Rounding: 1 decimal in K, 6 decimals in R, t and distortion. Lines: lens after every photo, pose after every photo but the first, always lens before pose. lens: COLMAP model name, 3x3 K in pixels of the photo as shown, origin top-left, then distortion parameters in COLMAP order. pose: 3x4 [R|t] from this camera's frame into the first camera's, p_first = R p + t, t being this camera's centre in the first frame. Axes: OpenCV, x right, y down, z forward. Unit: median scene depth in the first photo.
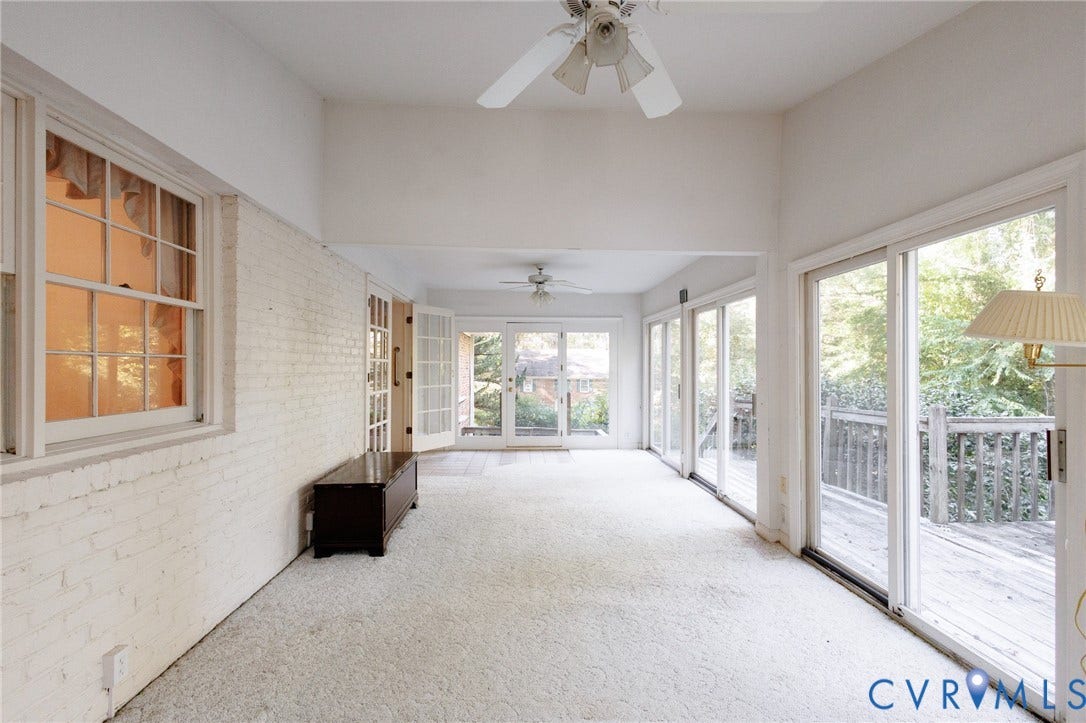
lens RADIAL K [[505.1, 0, 541.6], [0, 505.1, 364.7], [0, 0, 1]] dist [0.012732, -0.004501]
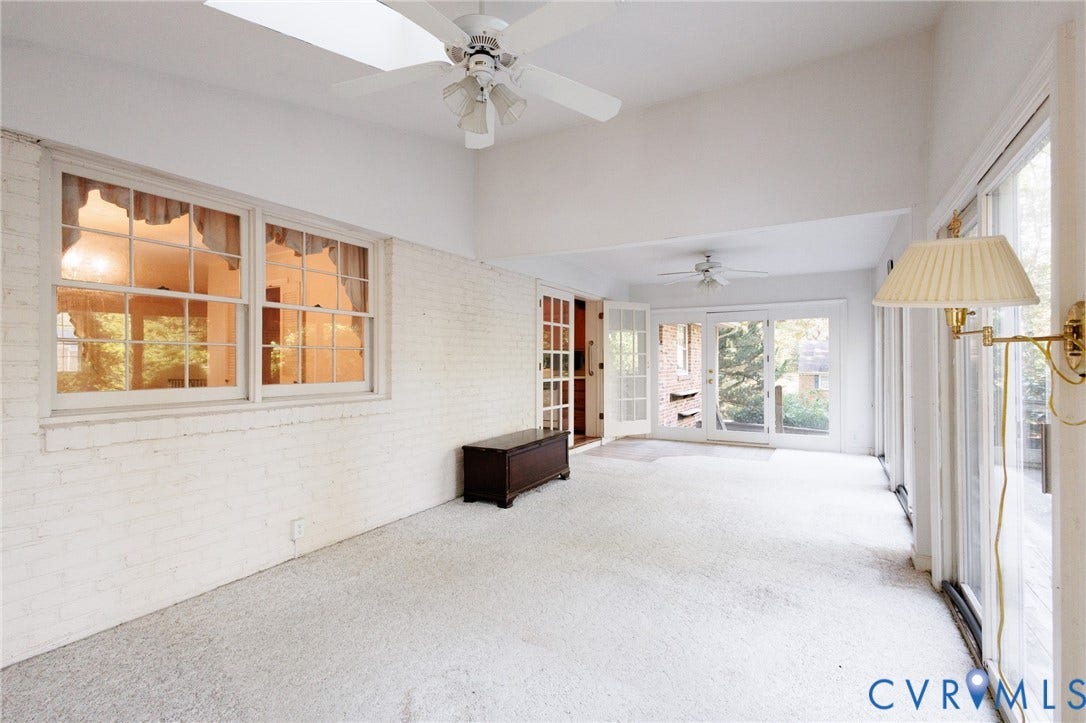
lens RADIAL K [[505.1, 0, 539.2], [0, 505.1, 361.0], [0, 0, 1]] dist [0.012732, -0.004501]
pose [[0.841329, -0.005458, -0.540495, 0.414836], [0.006373, 0.999980, -0.000178, 0.017810], [0.540485, -0.003295, 0.841347, 0.003936]]
